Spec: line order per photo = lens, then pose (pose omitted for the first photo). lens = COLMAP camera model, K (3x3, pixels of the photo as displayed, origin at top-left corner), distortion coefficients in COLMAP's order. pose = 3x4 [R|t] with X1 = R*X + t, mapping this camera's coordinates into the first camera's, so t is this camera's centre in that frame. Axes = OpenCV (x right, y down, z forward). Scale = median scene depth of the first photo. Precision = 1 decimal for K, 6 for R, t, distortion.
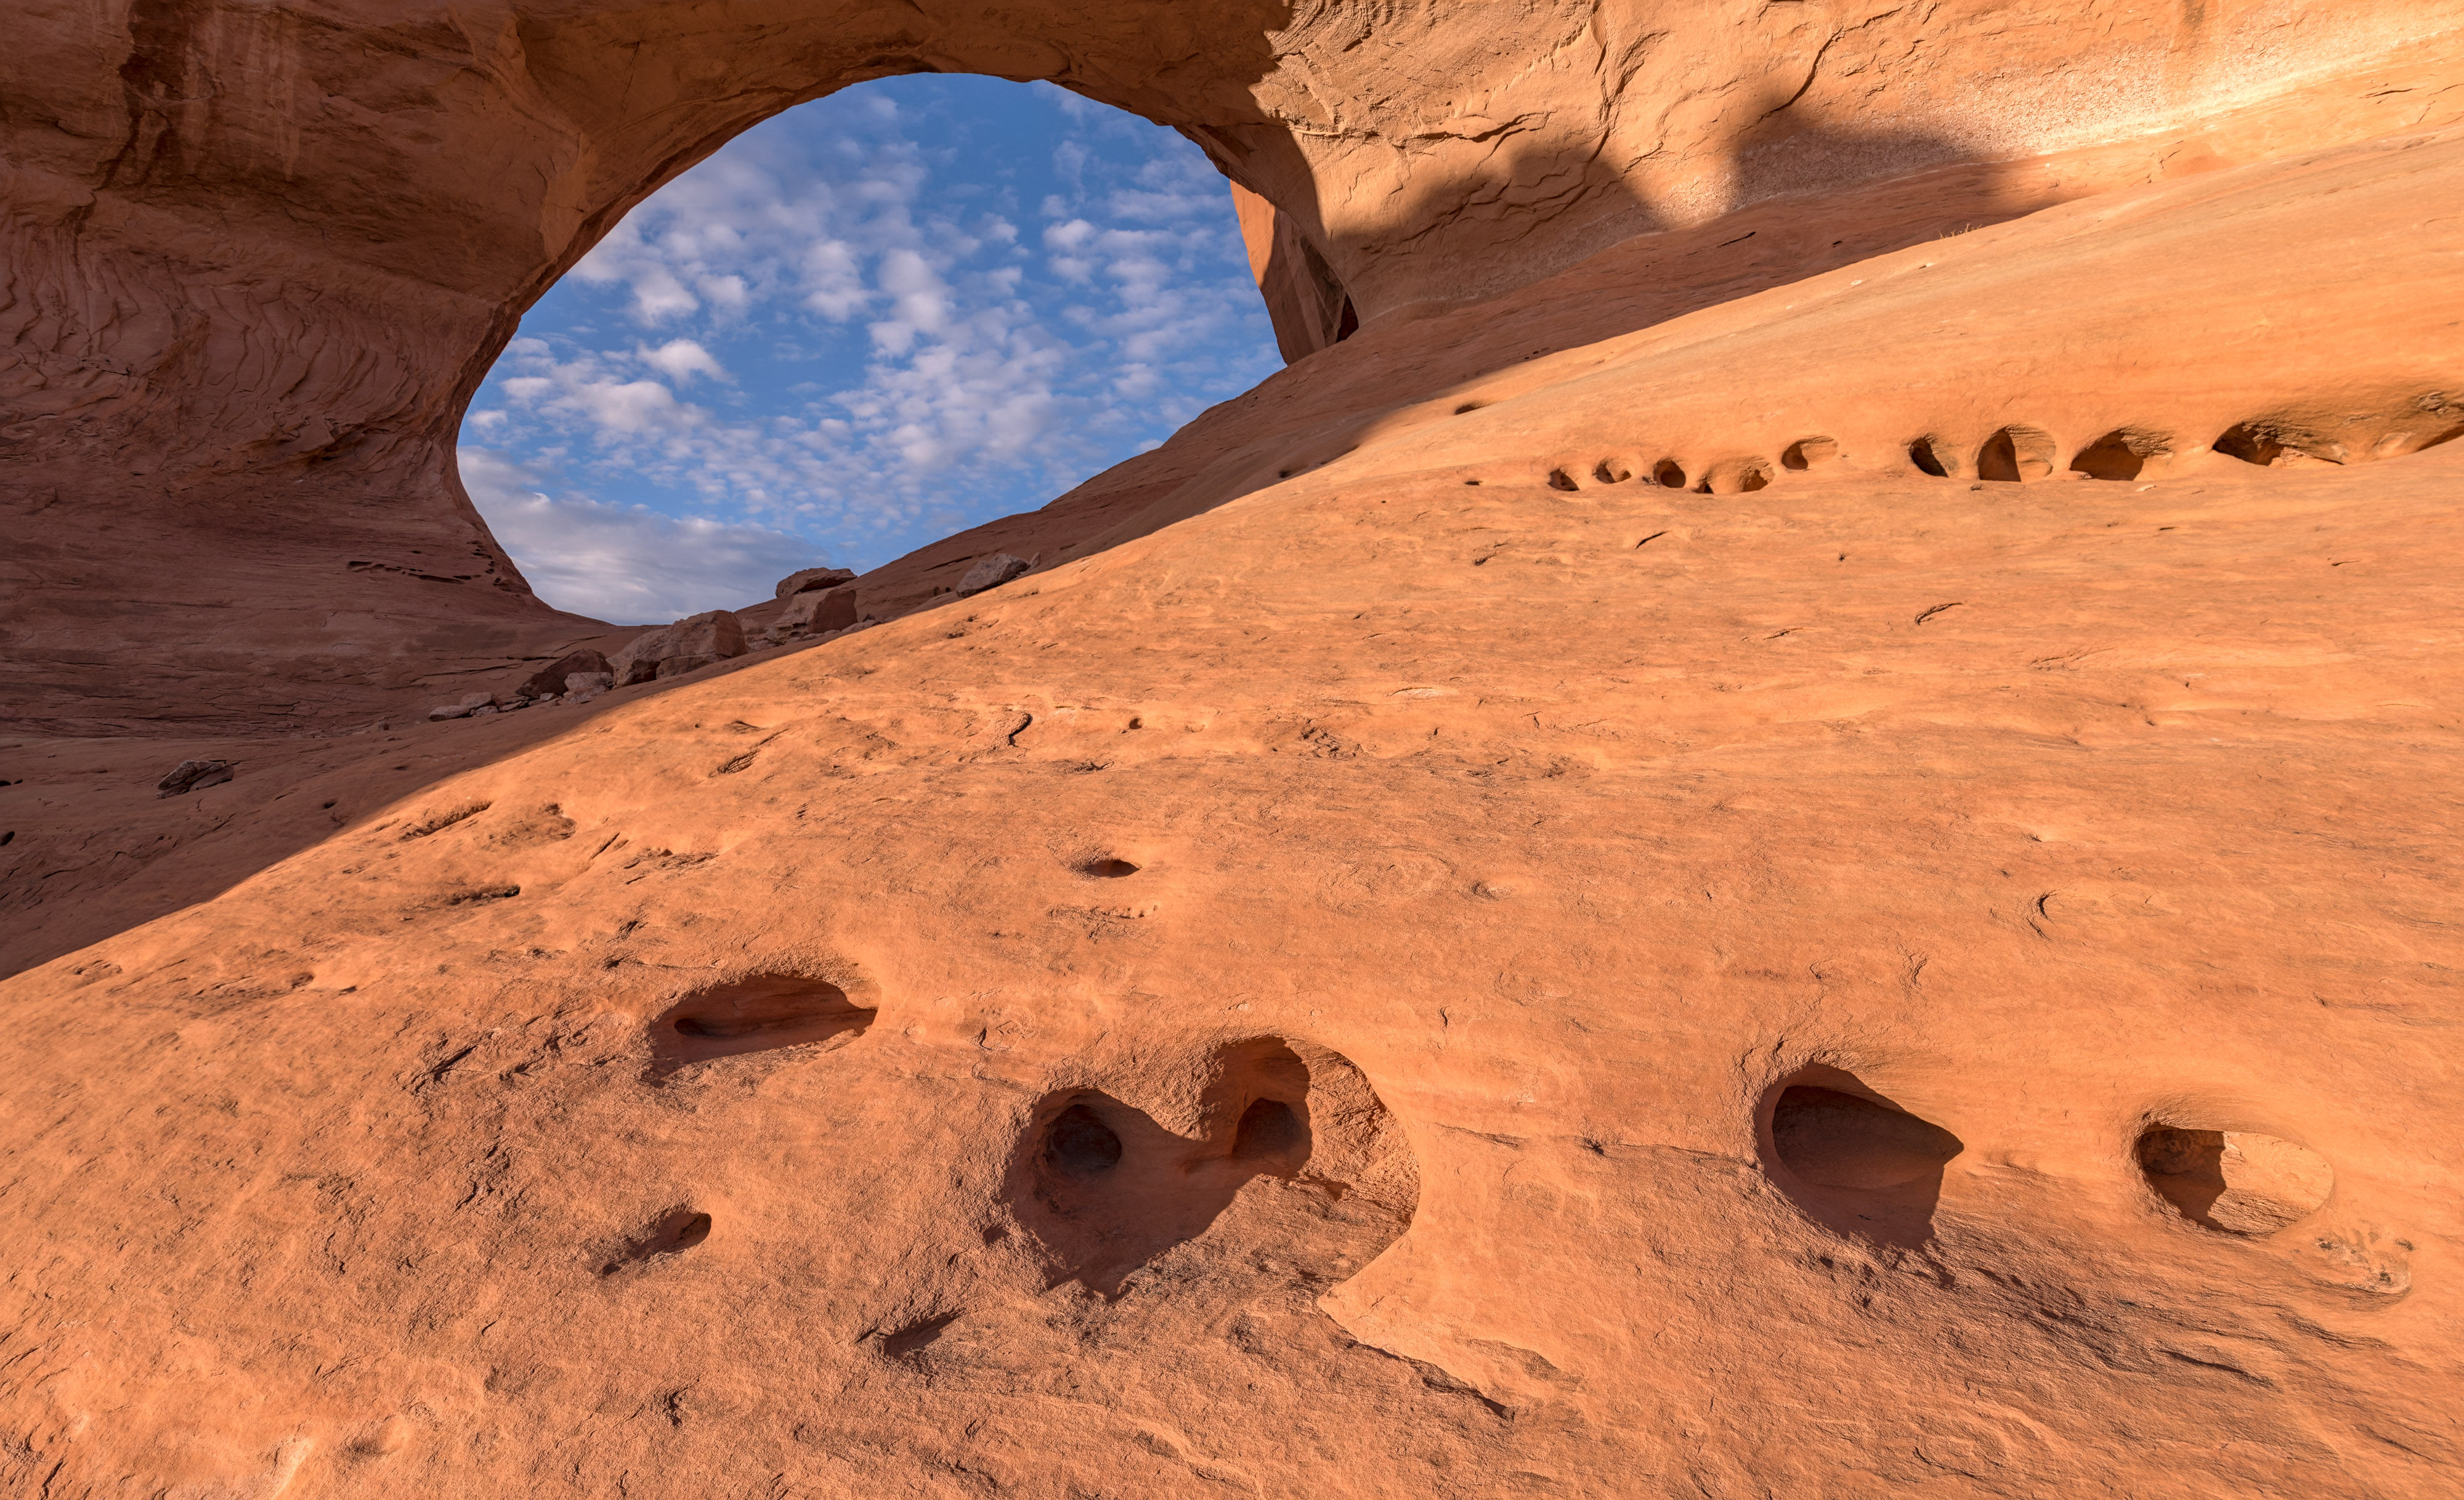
lens RADIAL K [[1168.6, 0, 1232.4], [0, 1168.6, 817.3], [0, 0, 1]] dist [-0.008882, -0.000189]
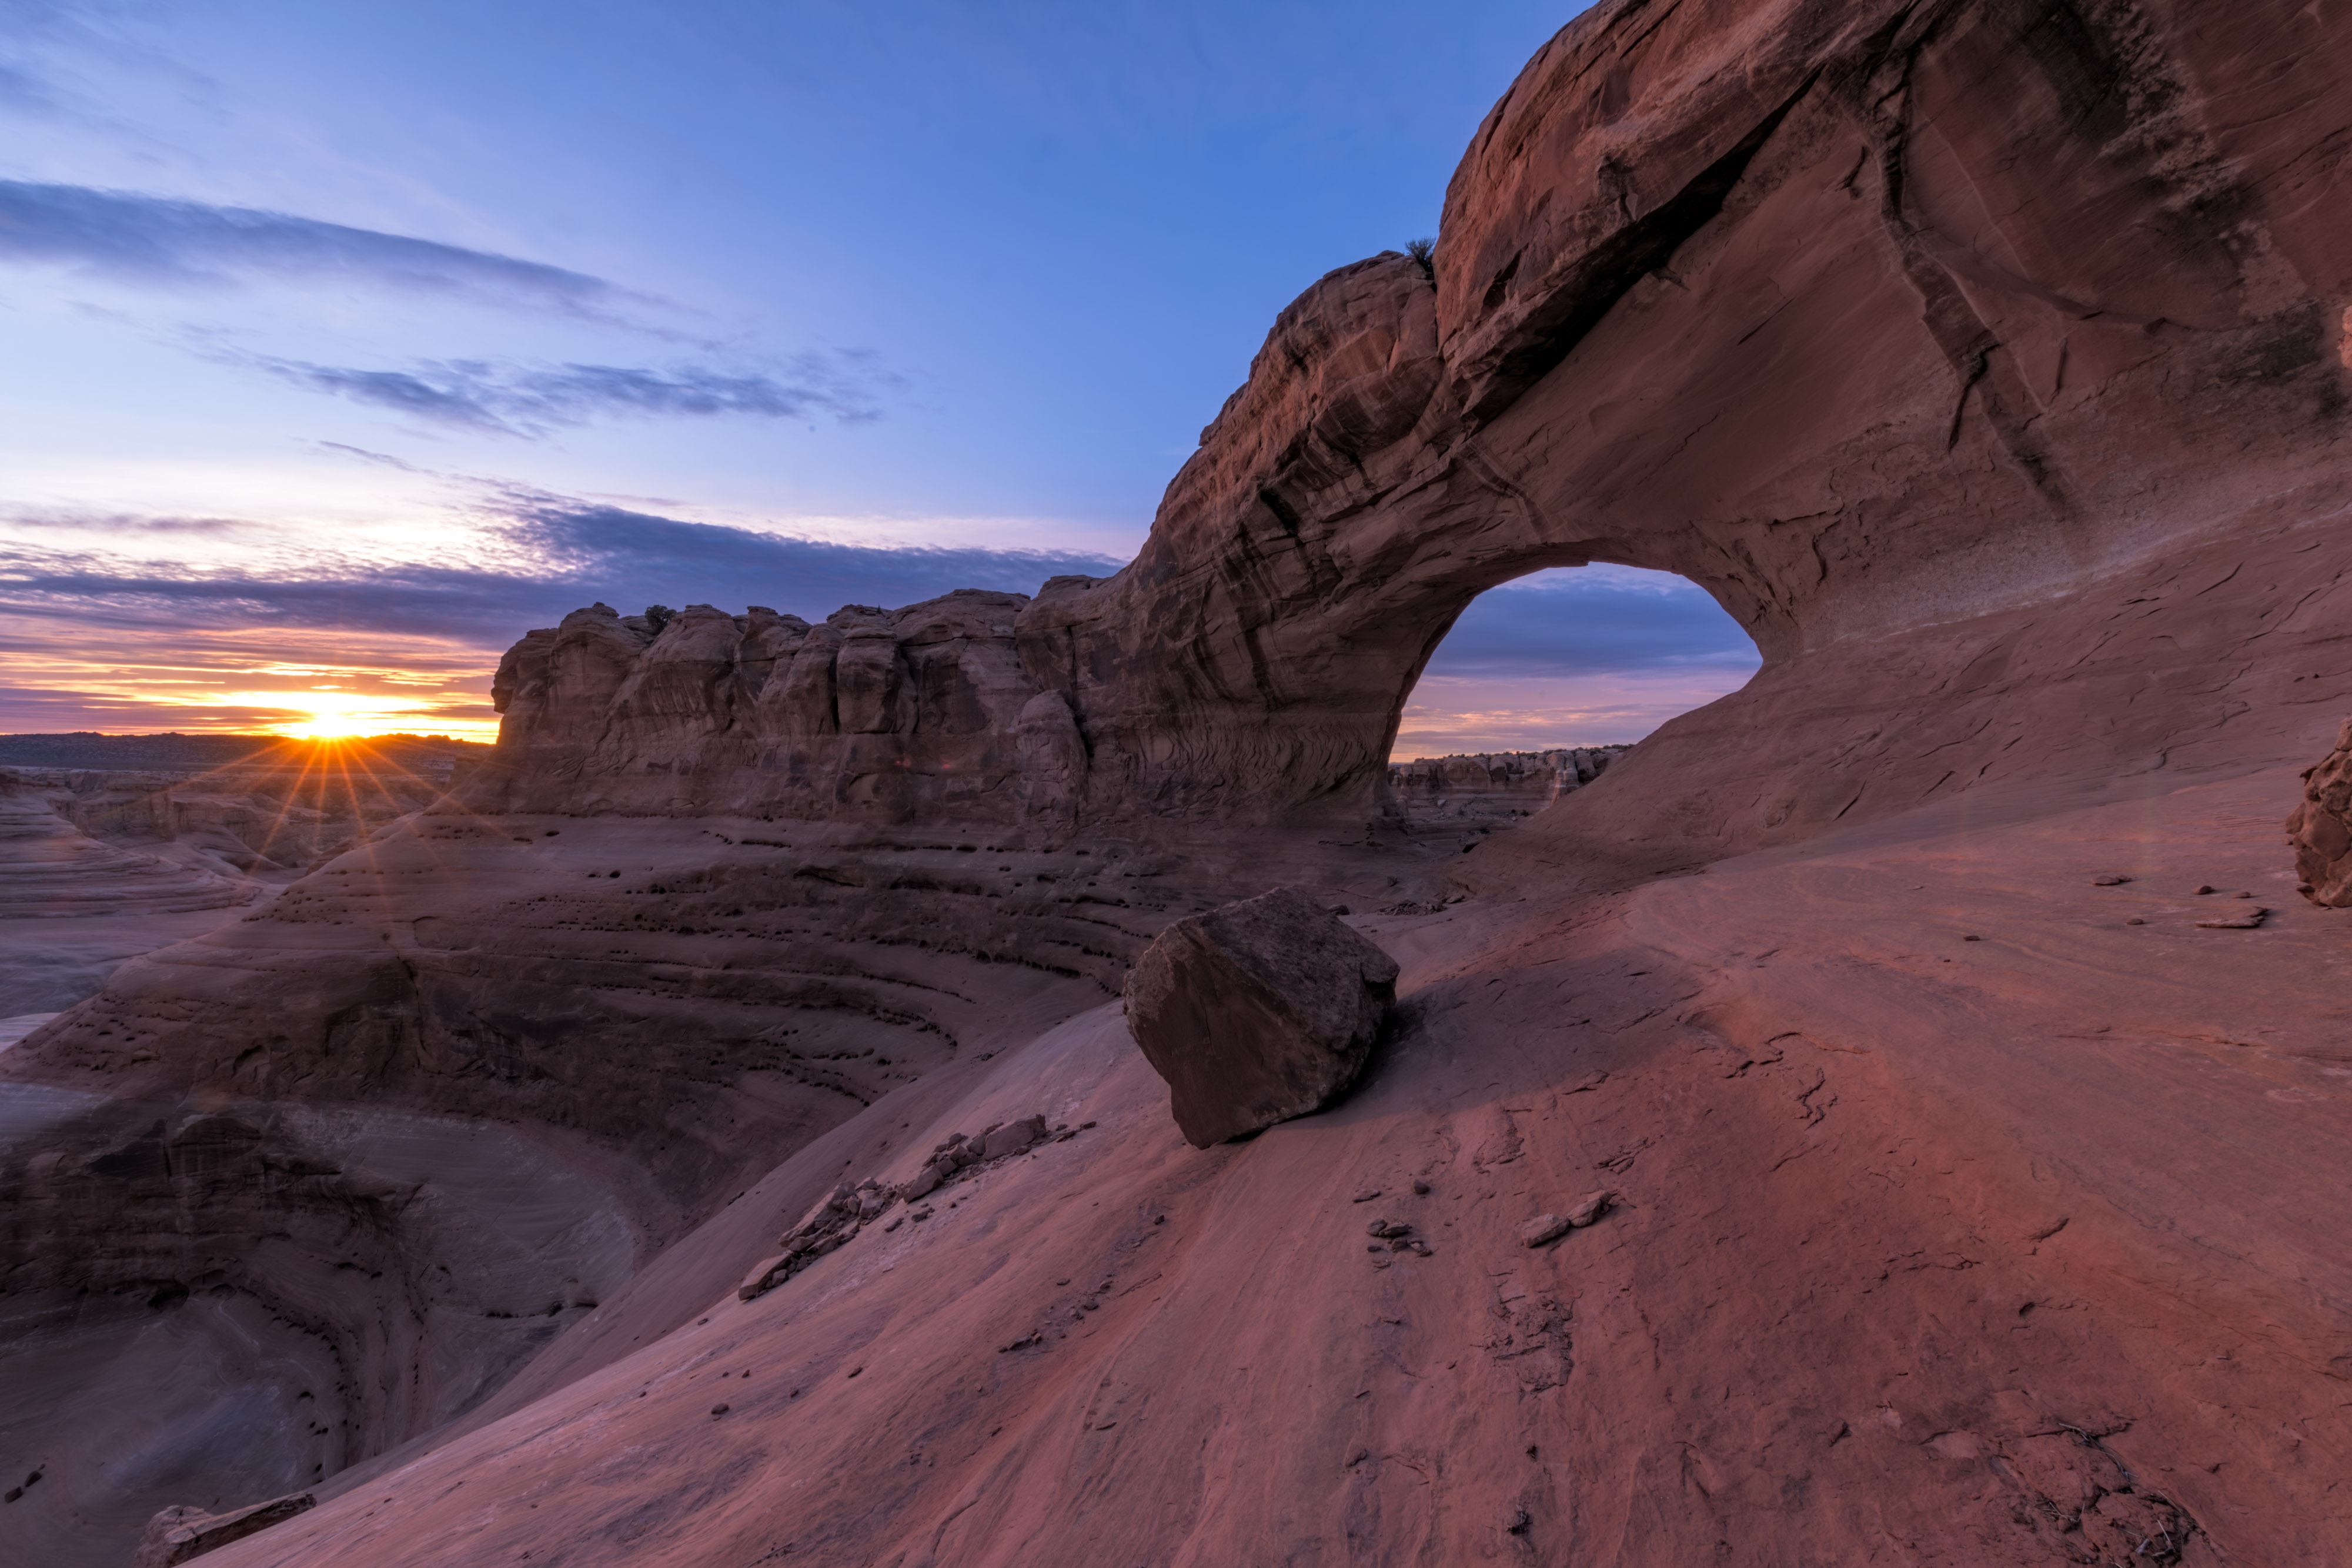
lens RADIAL K [[916.7, 0, 1169.8], [0, 916.7, 785.4], [0, 0, 1]] dist [0.000957, -0.000161]
pose [[0.326304, 0.007278, -0.945237, 1.140935], [0.005297, 0.999941, 0.009528, -0.383181], [0.945250, -0.008116, 0.326246, 0.001484]]
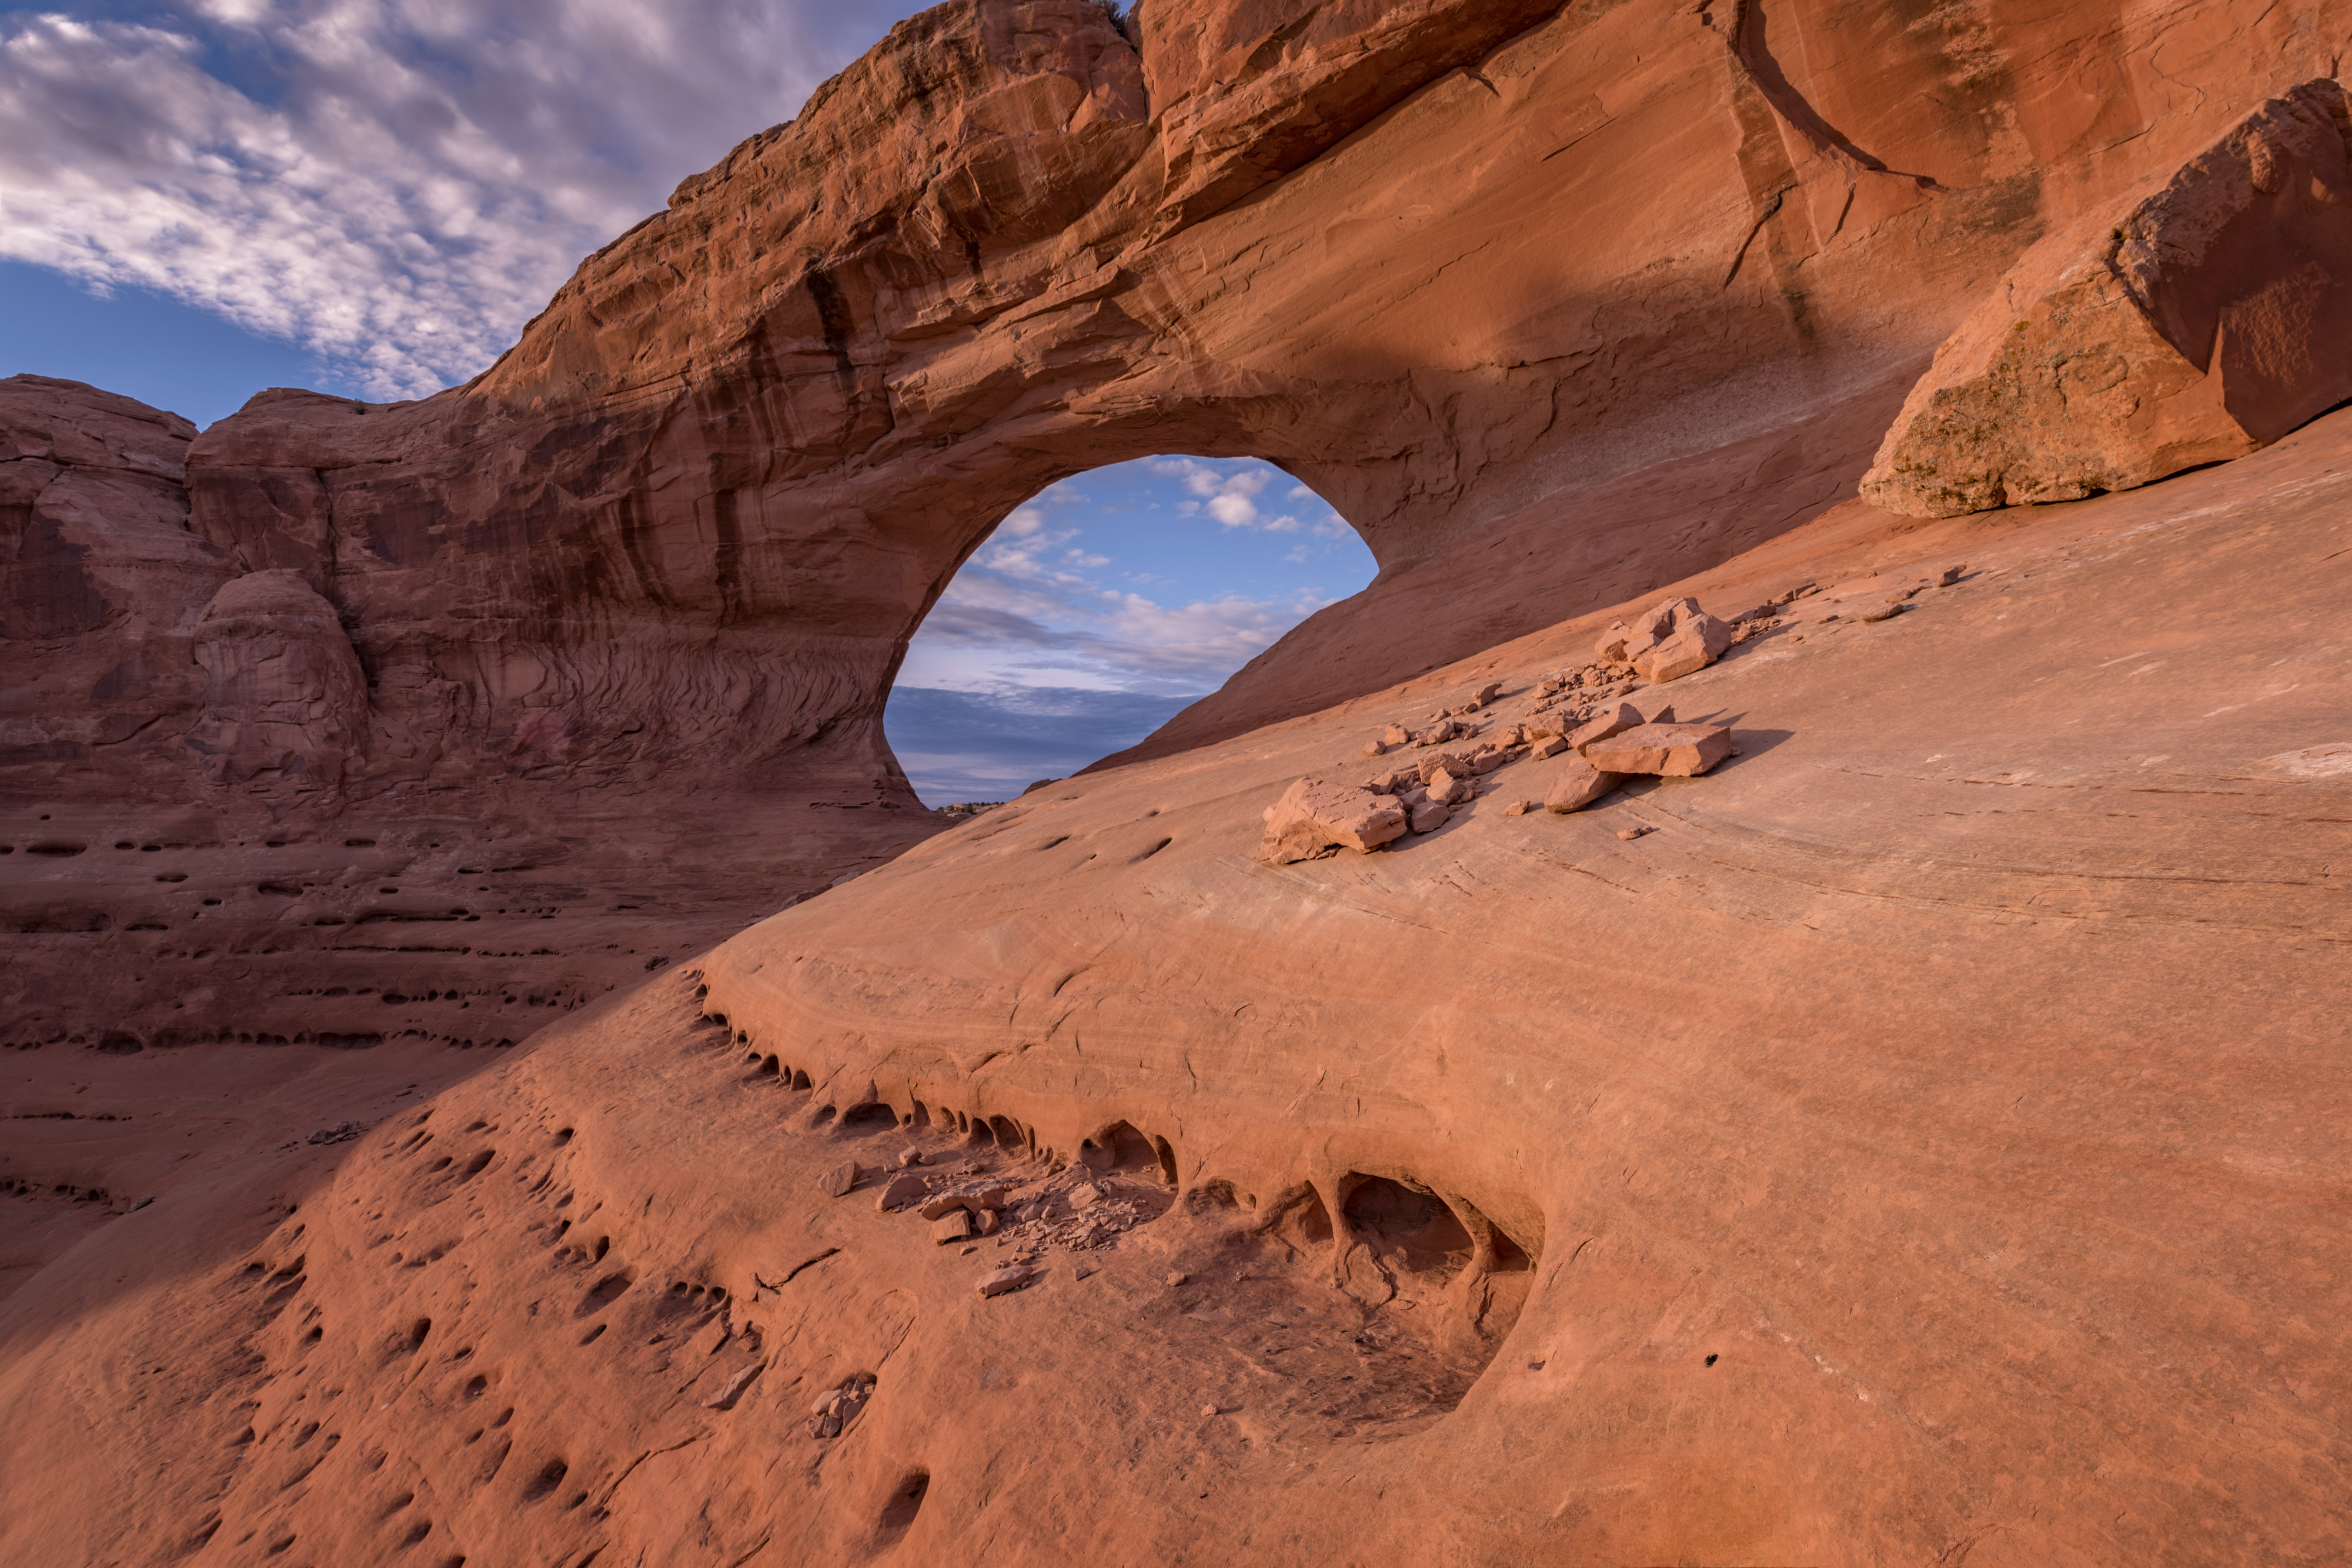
lens RADIAL K [[1127.3, 0, 1180.8], [0, 1127.3, 781.5], [0, 0, 1]] dist [-0.010362, -0.001254]
pose [[0.859615, -0.047365, -0.508741, 0.717755], [0.016561, 0.997754, -0.064911, -0.132403], [0.510673, 0.047374, 0.858469, -0.275639]]
